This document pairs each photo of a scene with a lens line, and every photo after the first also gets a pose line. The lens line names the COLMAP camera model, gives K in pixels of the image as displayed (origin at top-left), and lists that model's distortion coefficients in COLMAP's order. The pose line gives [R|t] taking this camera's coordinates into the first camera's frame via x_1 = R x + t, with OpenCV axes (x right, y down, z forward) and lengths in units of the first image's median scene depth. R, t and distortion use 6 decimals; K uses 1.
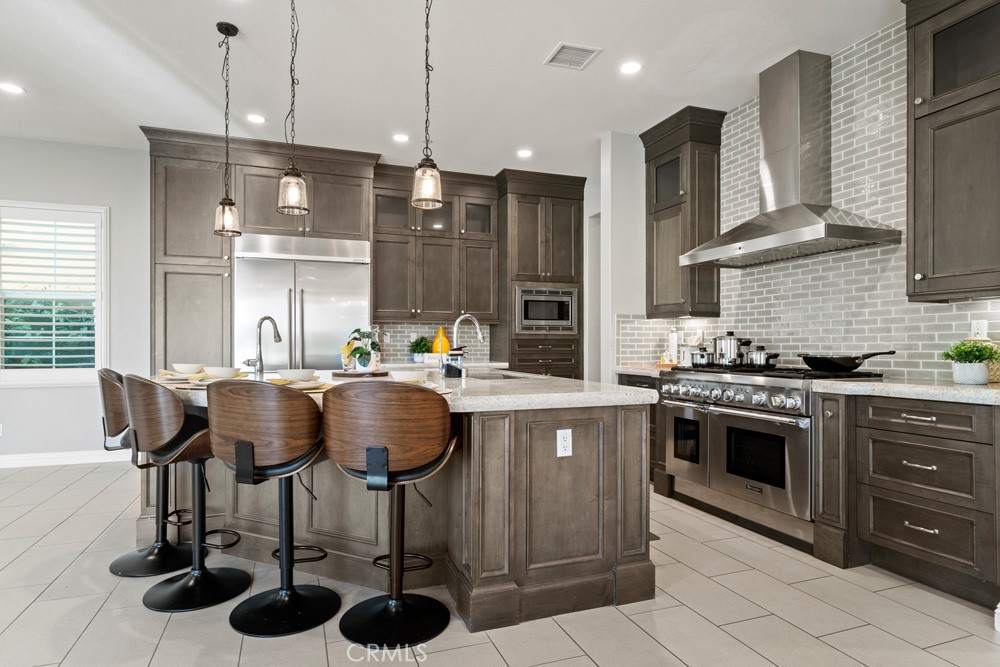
lens RADIAL K [[560.8, 0, 506.6], [0, 560.8, 344.8], [0, 0, 1]] dist [-0.004416, 0.000007]
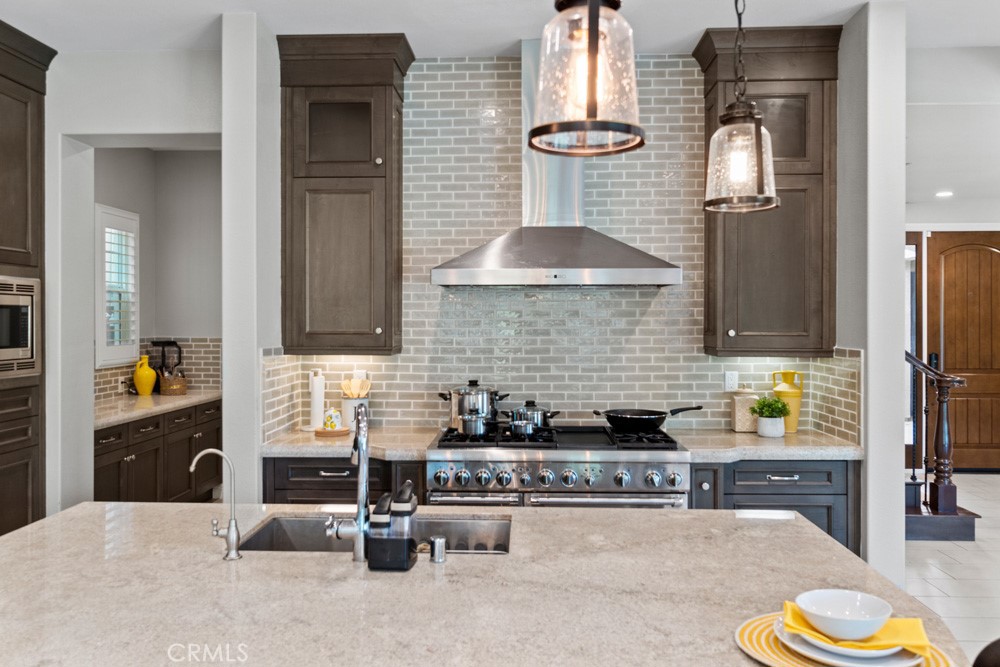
lens RADIAL K [[766.1, 0, 501.5], [0, 766.1, 322.9], [0, 0, 1]] dist [0.001428, 0.000659]
pose [[0.392897, -0.005148, 0.919568, -0.436600], [-0.001461, 0.999980, 0.006223, -0.093151], [-0.919581, -0.003788, 0.392882, 0.526785]]
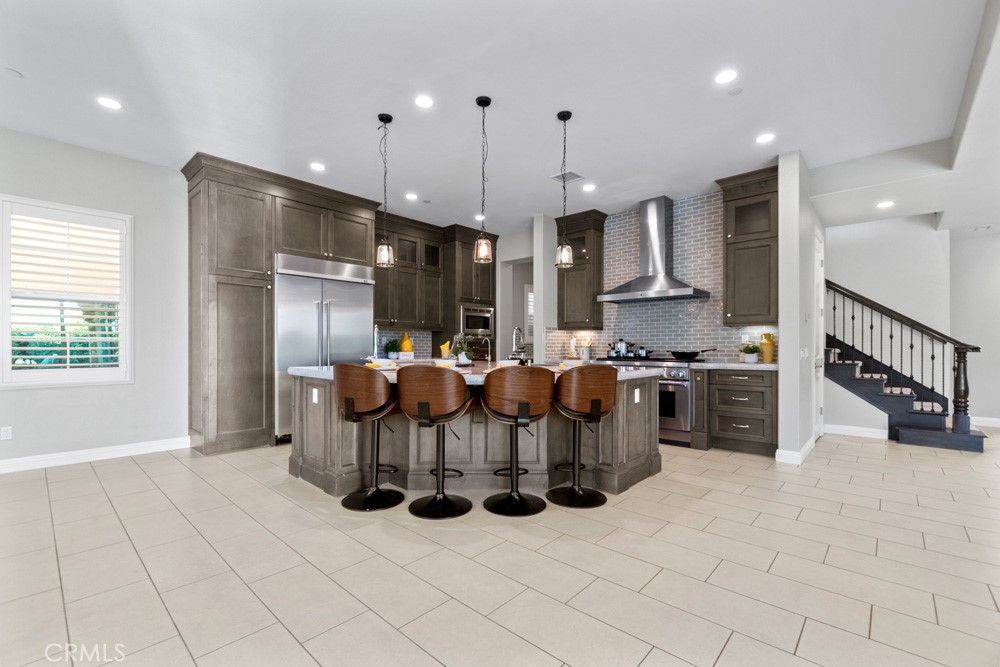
lens RADIAL K [[435.0, 0, 509.3], [0, 435.0, 346.9], [0, 0, 1]] dist [-0.005063, -0.001135]
pose [[0.883079, 0.000514, 0.469223, -0.528129], [-0.001047, 0.999999, 0.000875, 0.001868], [-0.469223, -0.001265, 0.883079, -0.070696]]
